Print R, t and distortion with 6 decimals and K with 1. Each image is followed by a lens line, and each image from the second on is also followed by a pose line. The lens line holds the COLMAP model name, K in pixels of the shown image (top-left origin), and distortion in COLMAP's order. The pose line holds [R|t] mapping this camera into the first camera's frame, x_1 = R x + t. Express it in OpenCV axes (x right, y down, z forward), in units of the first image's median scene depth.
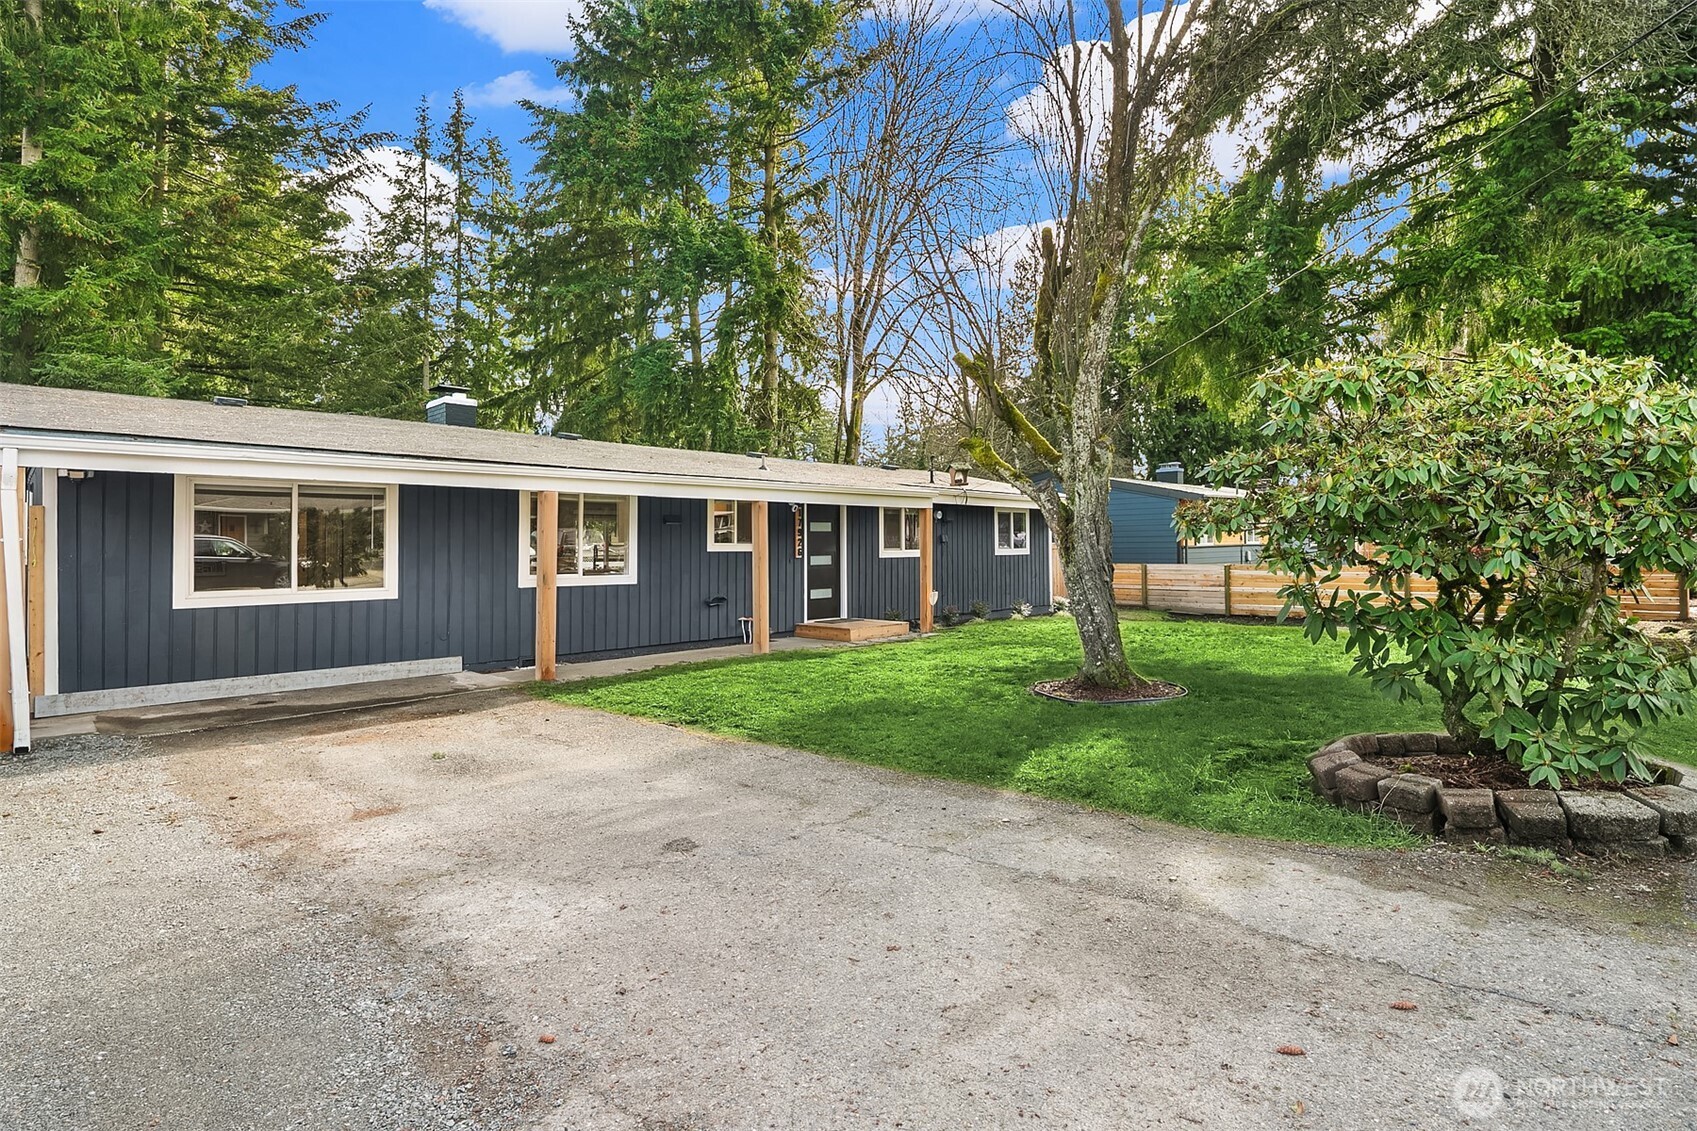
lens RADIAL K [[850.3, 0, 843.8], [0, 850.3, 536.3], [0, 0, 1]] dist [-0.001728, -0.000410]
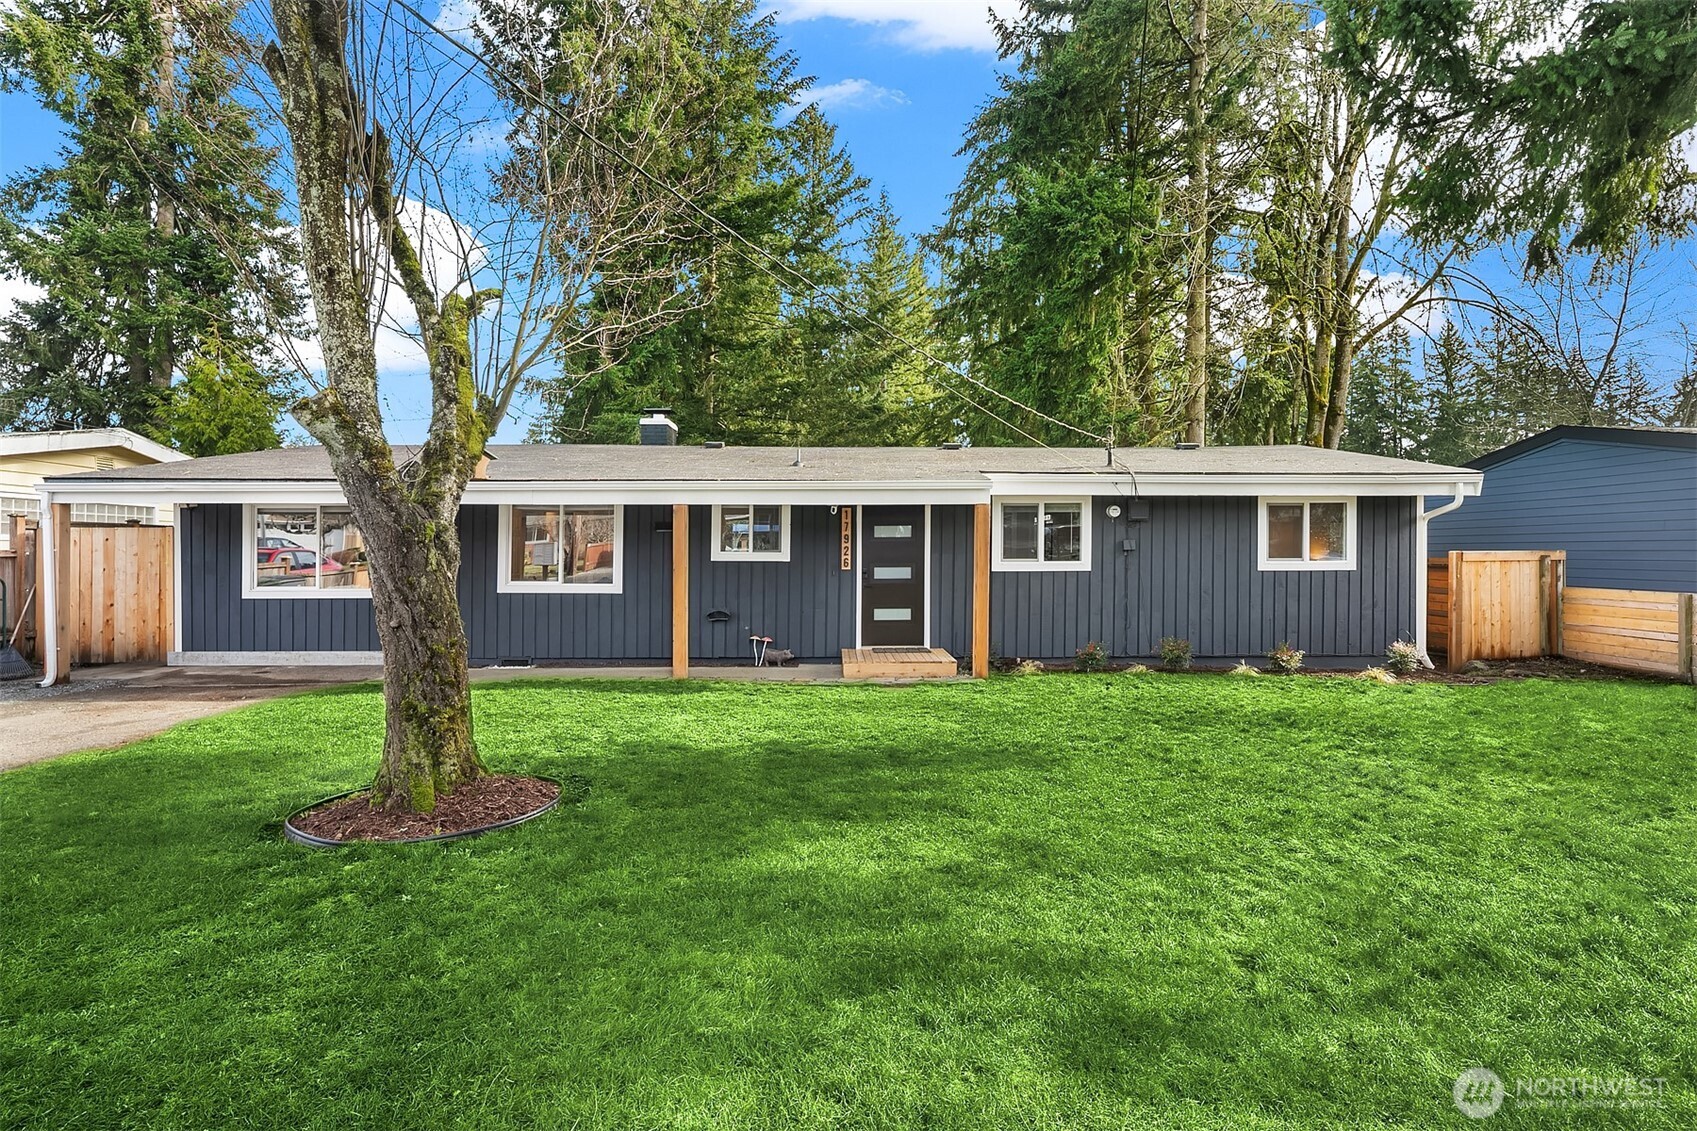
lens RADIAL K [[850.3, 0, 843.8], [0, 850.3, 536.3], [0, 0, 1]] dist [-0.001728, -0.000410]
pose [[0.708281, -0.007495, -0.705891, 0.520751], [0.005384, 0.999972, -0.005215, -0.003027], [0.705910, -0.000107, 0.708302, 0.403445]]
